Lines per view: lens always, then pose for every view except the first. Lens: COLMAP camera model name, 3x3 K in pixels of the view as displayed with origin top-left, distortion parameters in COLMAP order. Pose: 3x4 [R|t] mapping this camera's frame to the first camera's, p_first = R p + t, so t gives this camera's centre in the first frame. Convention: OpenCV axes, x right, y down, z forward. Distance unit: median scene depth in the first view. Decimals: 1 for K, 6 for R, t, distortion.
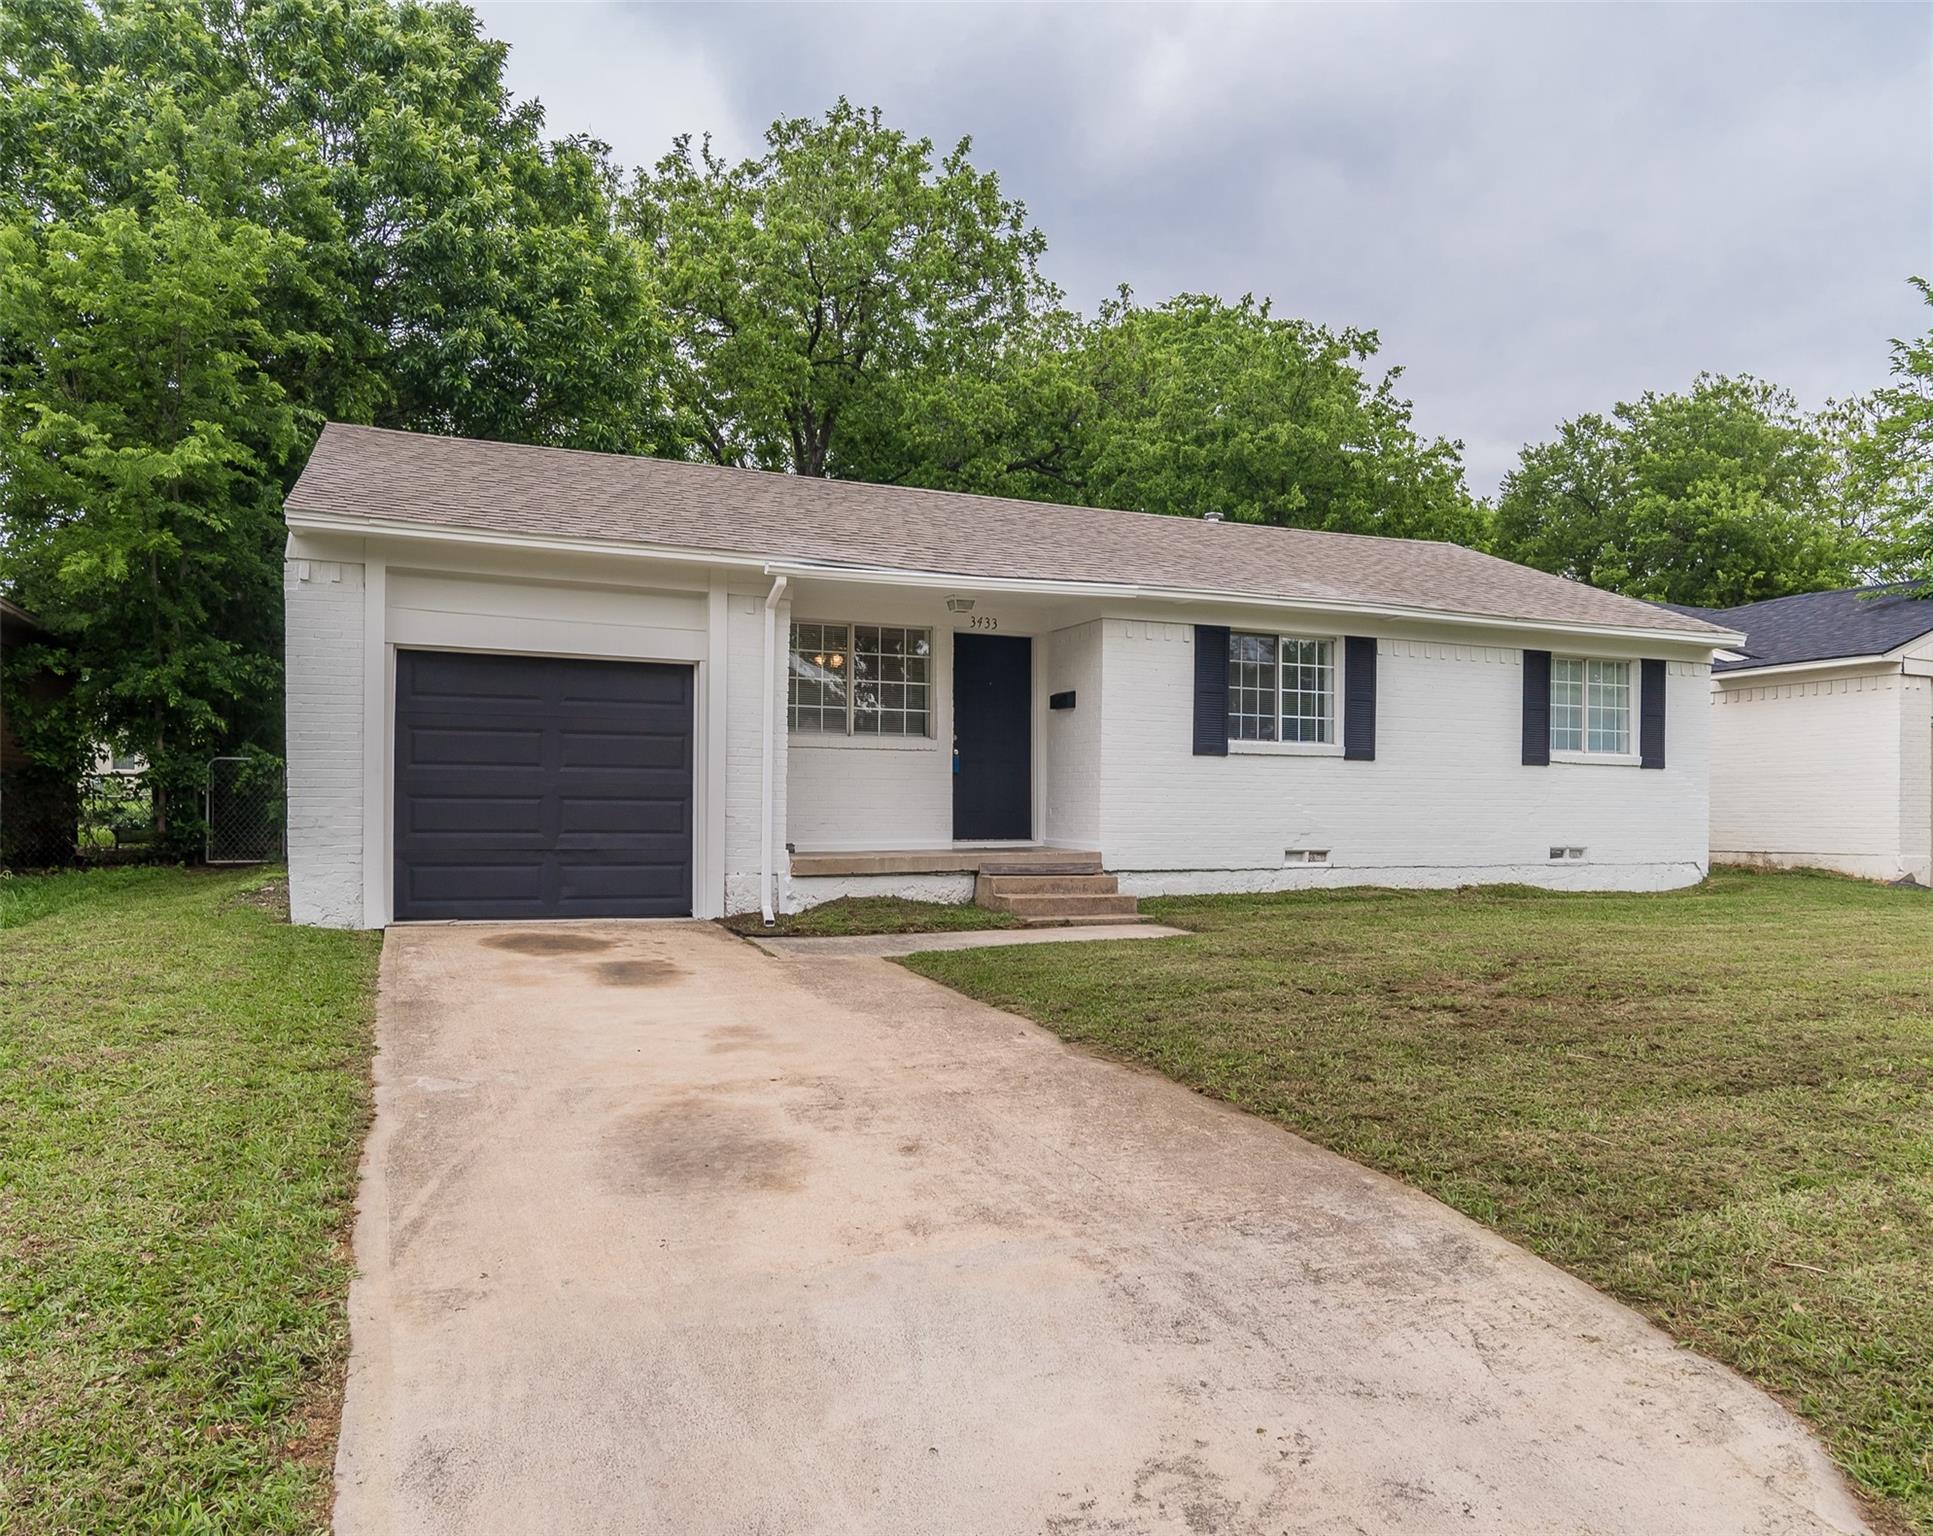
lens RADIAL K [[1323.8, 0, 966.5], [0, 1323.8, 768.0], [0, 0, 1]] dist [0.002331, -0.000343]
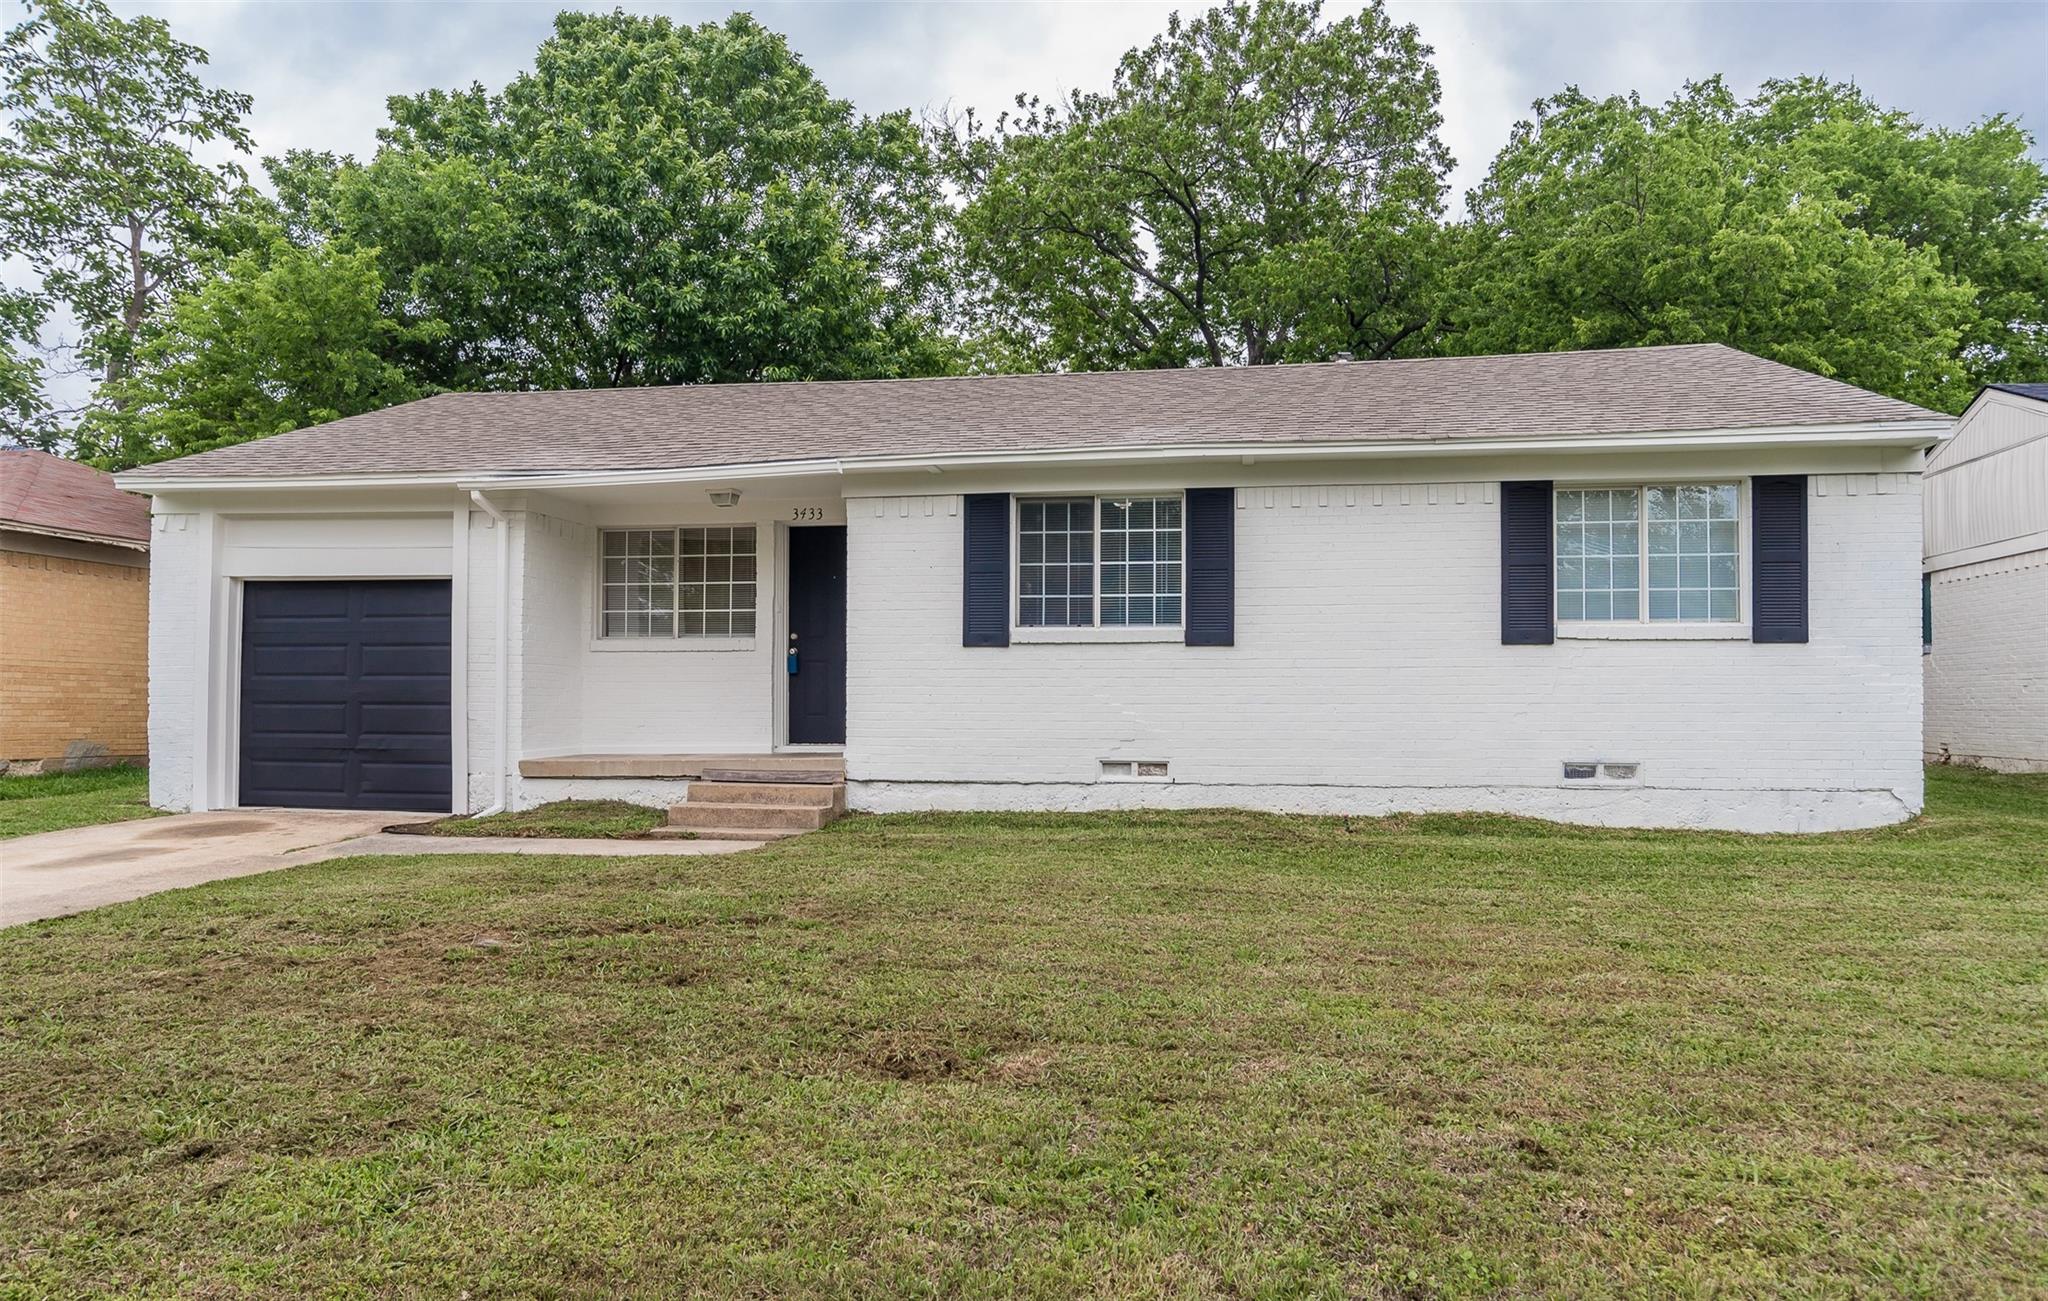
lens RADIAL K [[1309.9, 0, 1024.0], [0, 1309.9, 650.5], [0, 0, 1]] dist [-0.008871, 0.000199]
pose [[0.839791, -0.029757, -0.542094, 0.638924], [0.021409, 0.999535, -0.021702, 0.011358], [0.542488, 0.006619, 0.840037, 0.301801]]
